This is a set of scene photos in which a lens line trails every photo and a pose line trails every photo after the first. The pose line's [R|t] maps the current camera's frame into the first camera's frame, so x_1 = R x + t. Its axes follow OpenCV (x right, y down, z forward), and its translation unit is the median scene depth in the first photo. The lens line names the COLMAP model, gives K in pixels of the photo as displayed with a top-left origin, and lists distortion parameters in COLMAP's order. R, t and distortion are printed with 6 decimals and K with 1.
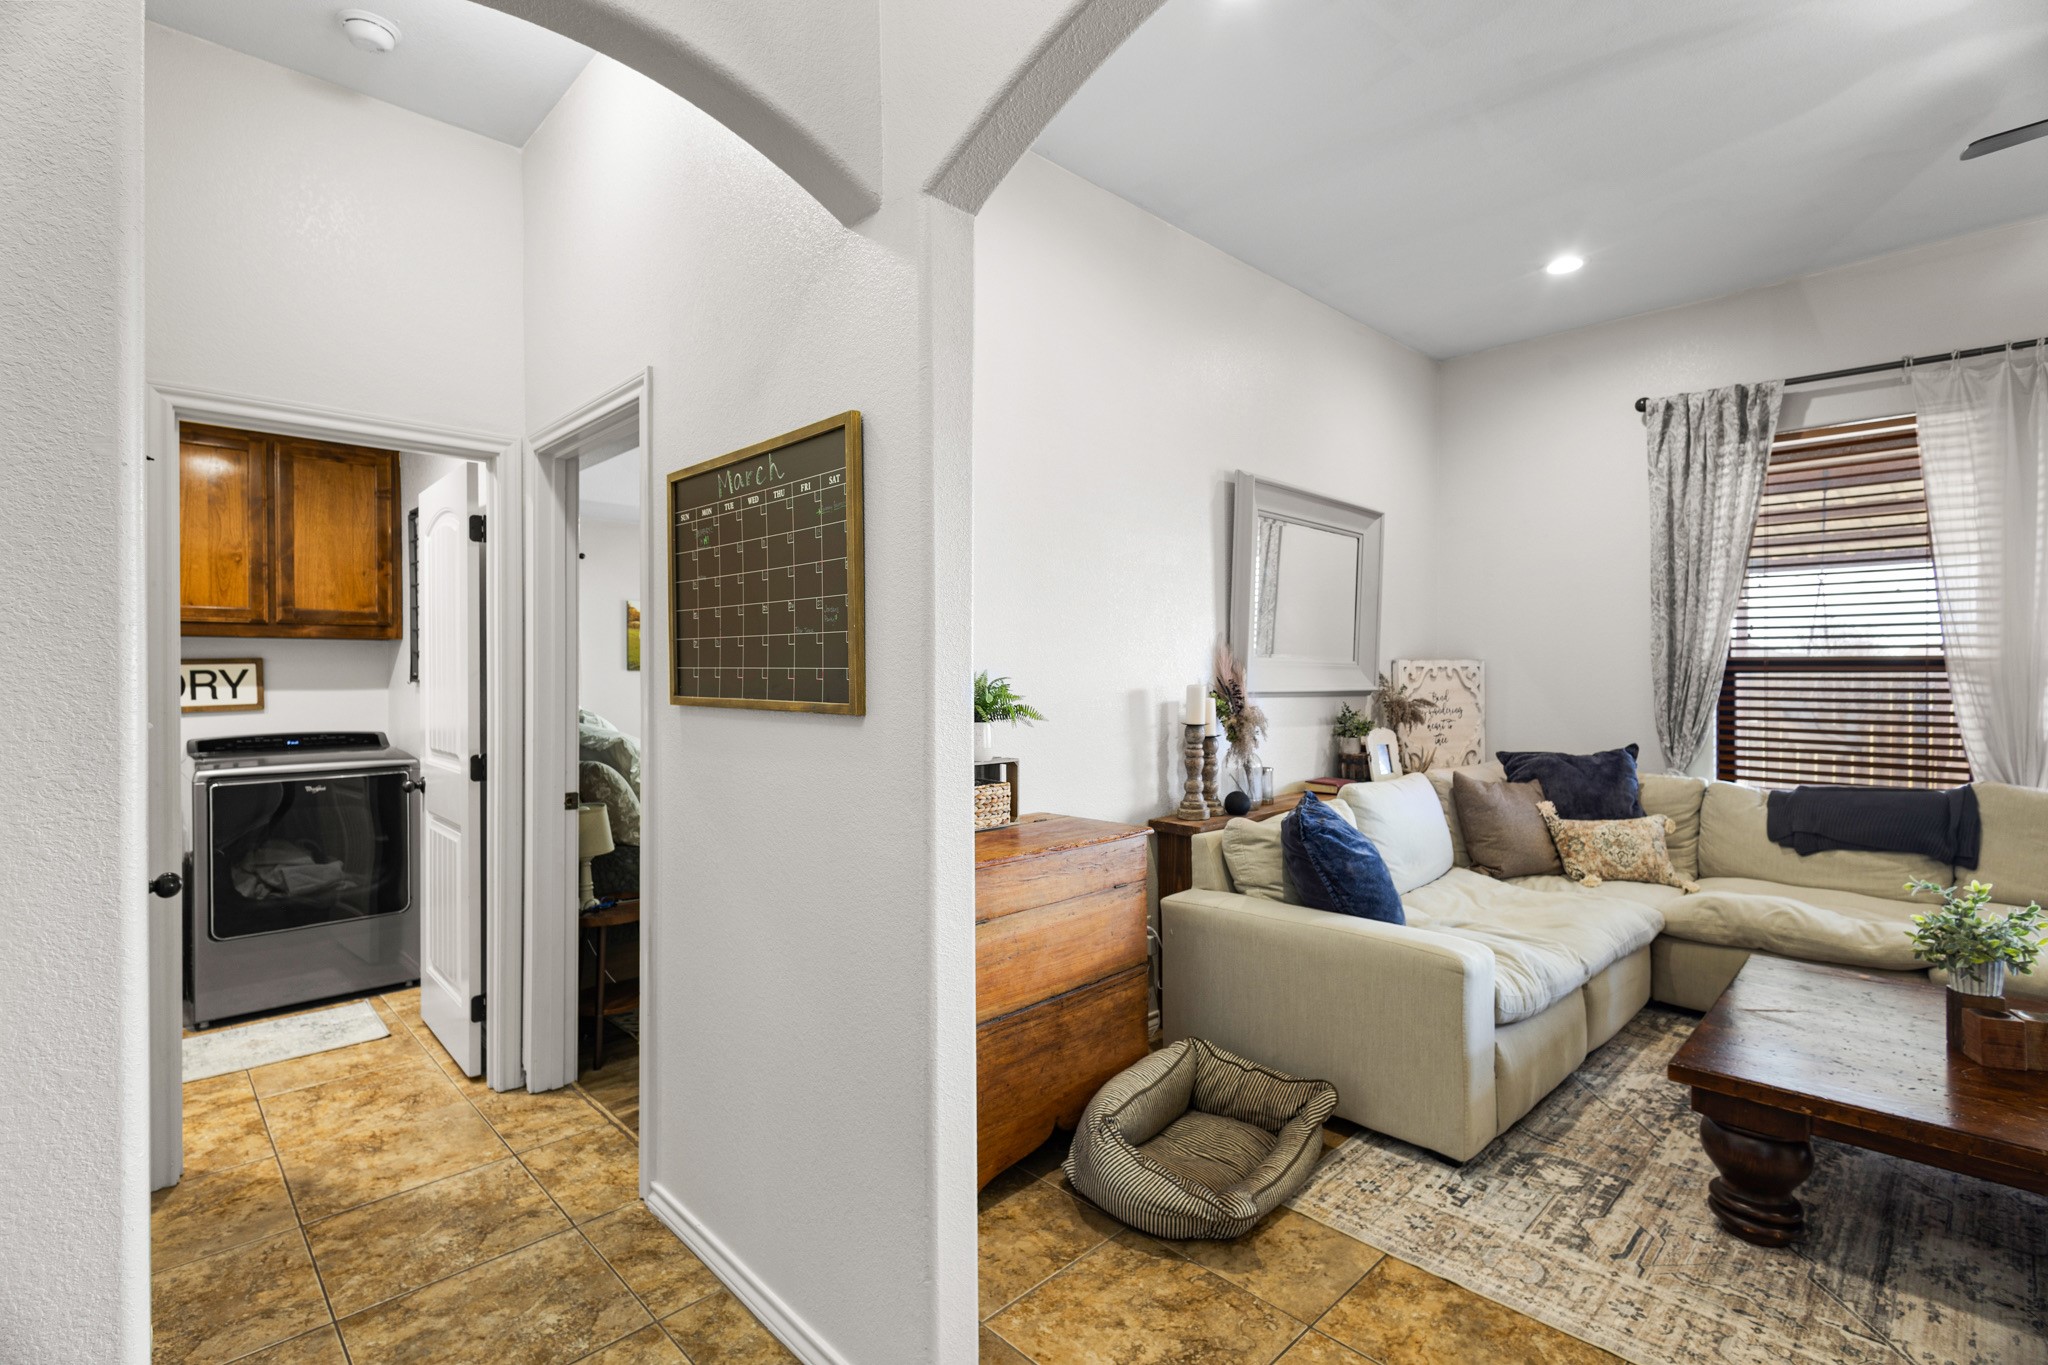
lens RADIAL K [[945.8, 0, 1021.8], [0, 945.8, 679.1], [0, 0, 1]] dist [0.005068, -0.001637]
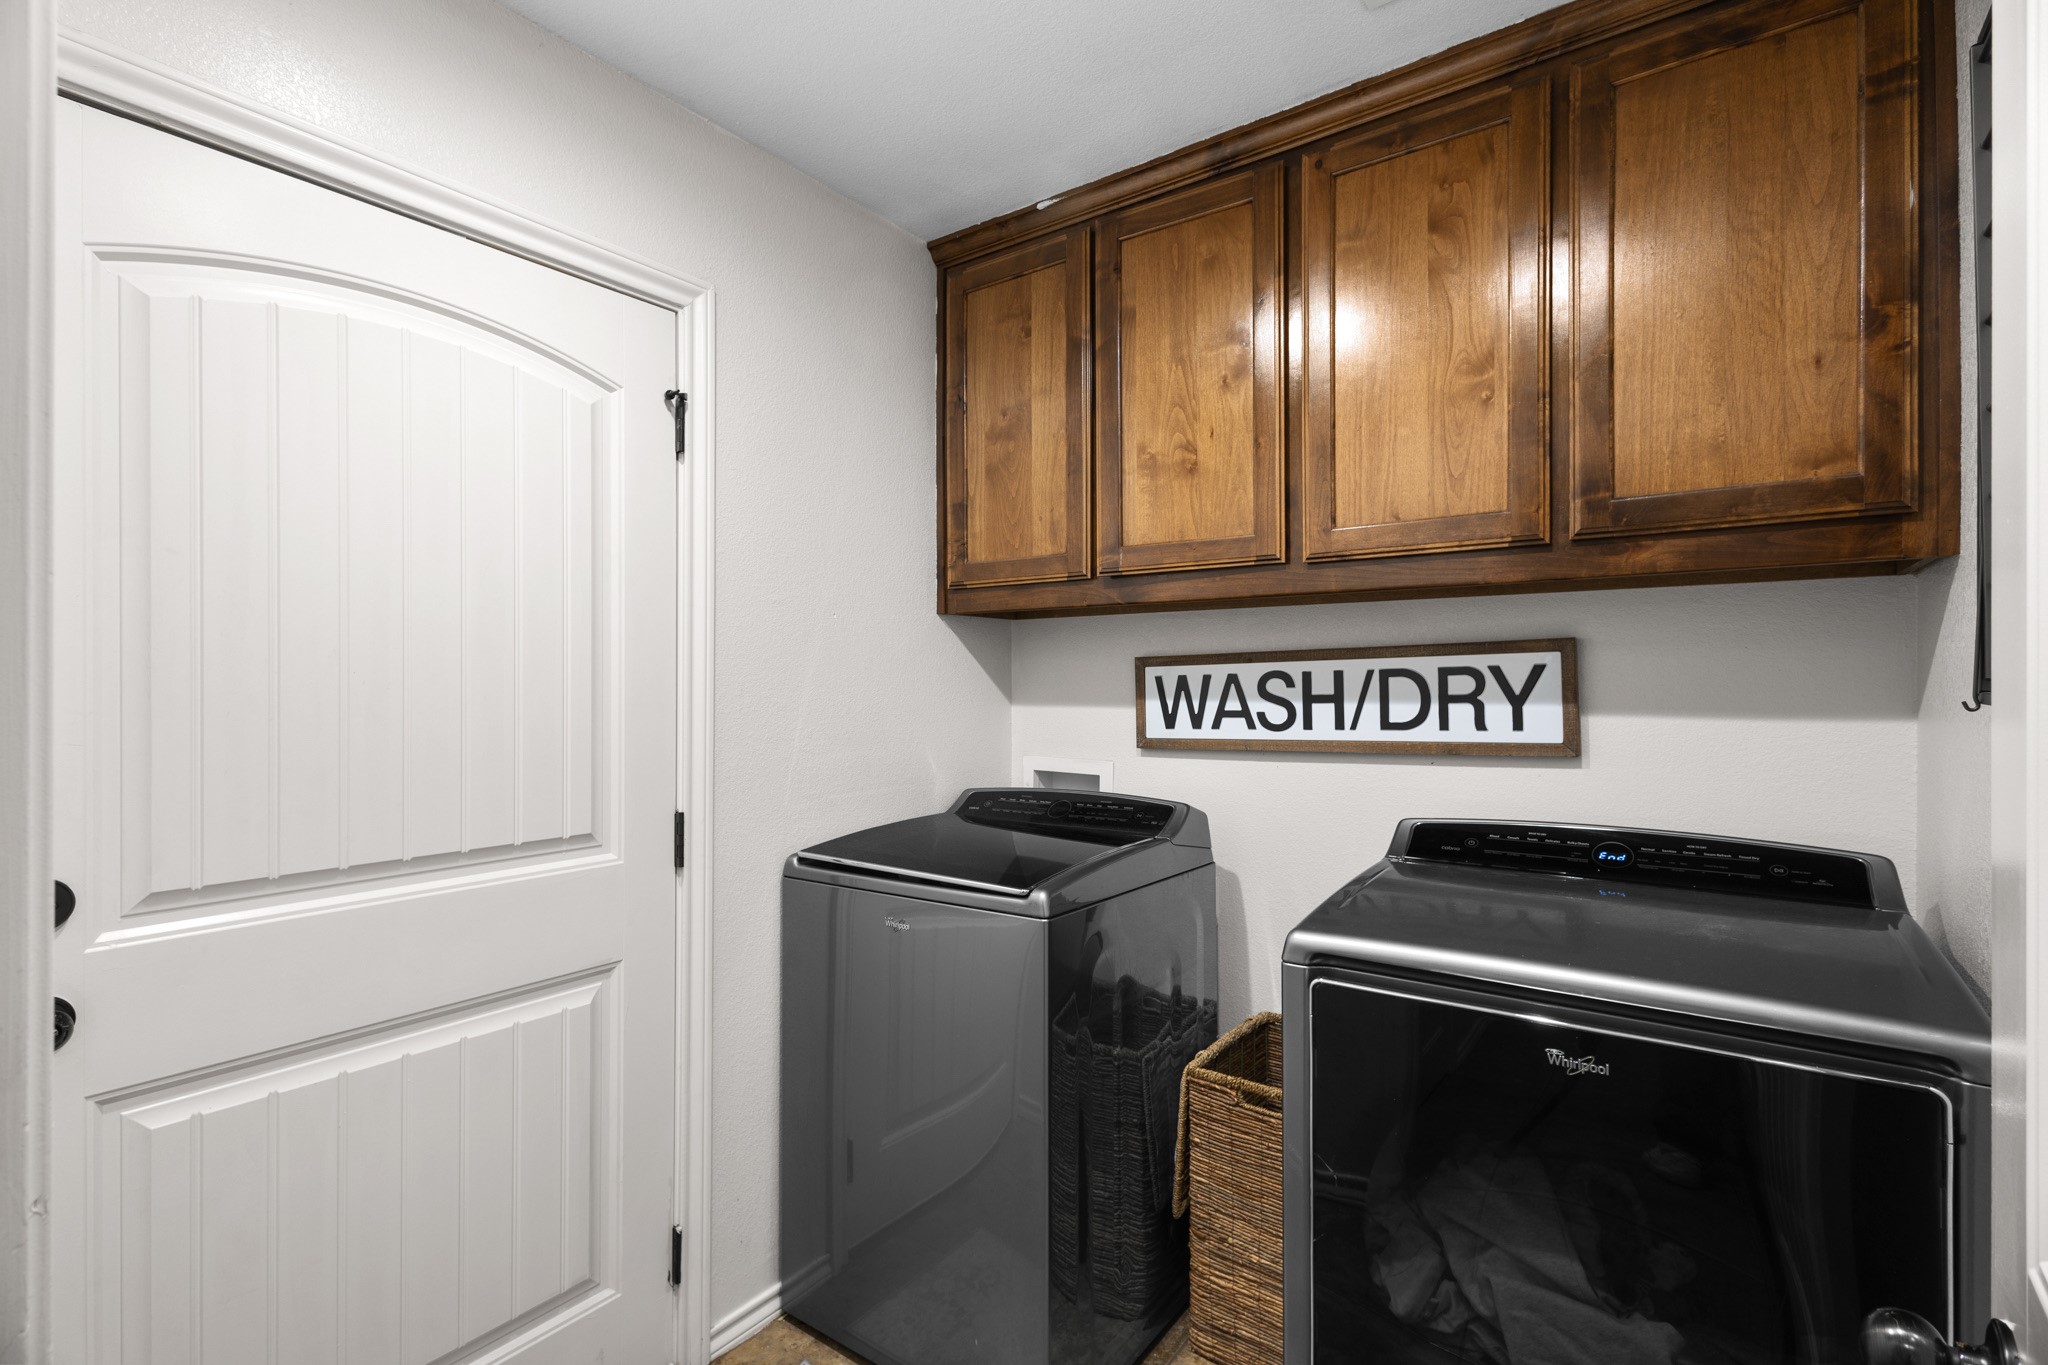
lens RADIAL K [[945.8, 0, 1027.8], [0, 945.8, 681.1], [0, 0, 1]] dist [0.005068, -0.001637]
pose [[0.174475, 0.002725, -0.984658, -0.434248], [-0.007881, 0.999968, 0.001371, -0.001461], [0.984630, 0.007520, 0.174491, 0.697158]]
